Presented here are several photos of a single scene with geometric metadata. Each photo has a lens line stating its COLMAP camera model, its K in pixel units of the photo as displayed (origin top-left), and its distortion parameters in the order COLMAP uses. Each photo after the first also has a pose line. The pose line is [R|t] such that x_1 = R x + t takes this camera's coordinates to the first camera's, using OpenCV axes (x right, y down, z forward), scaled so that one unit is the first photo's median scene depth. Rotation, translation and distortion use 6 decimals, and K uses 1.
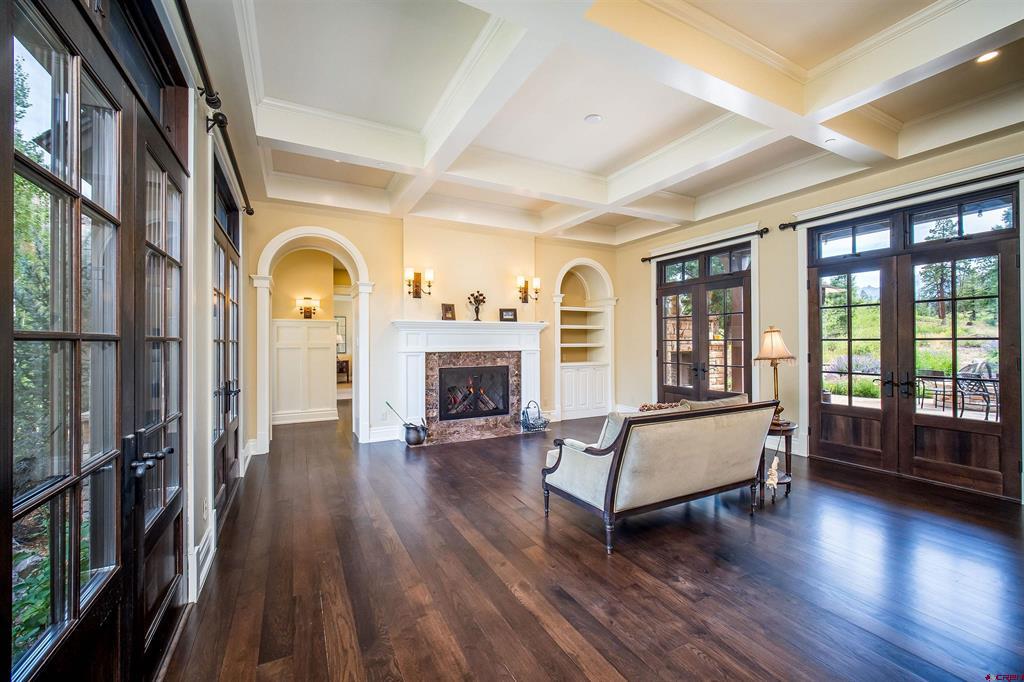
lens RADIAL K [[407.3, 0, 512.0], [0, 407.3, 341.0], [0, 0, 1]] dist [-0.003300, -0.000016]
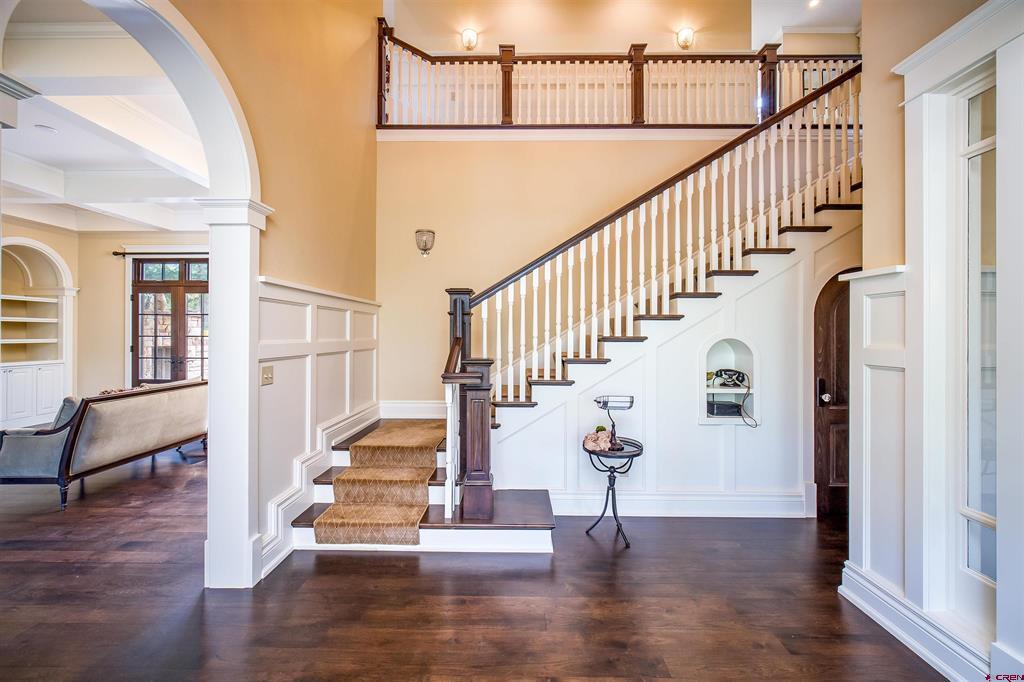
lens RADIAL K [[415.5, 0, 513.8], [0, 415.5, 332.7], [0, 0, 1]] dist [-0.007737, 0.000236]
pose [[0.487360, 0.006355, 0.873178, -0.086620], [-0.004622, 0.999978, -0.004699, -0.010360], [-0.873189, -0.001746, 0.487378, -0.365947]]
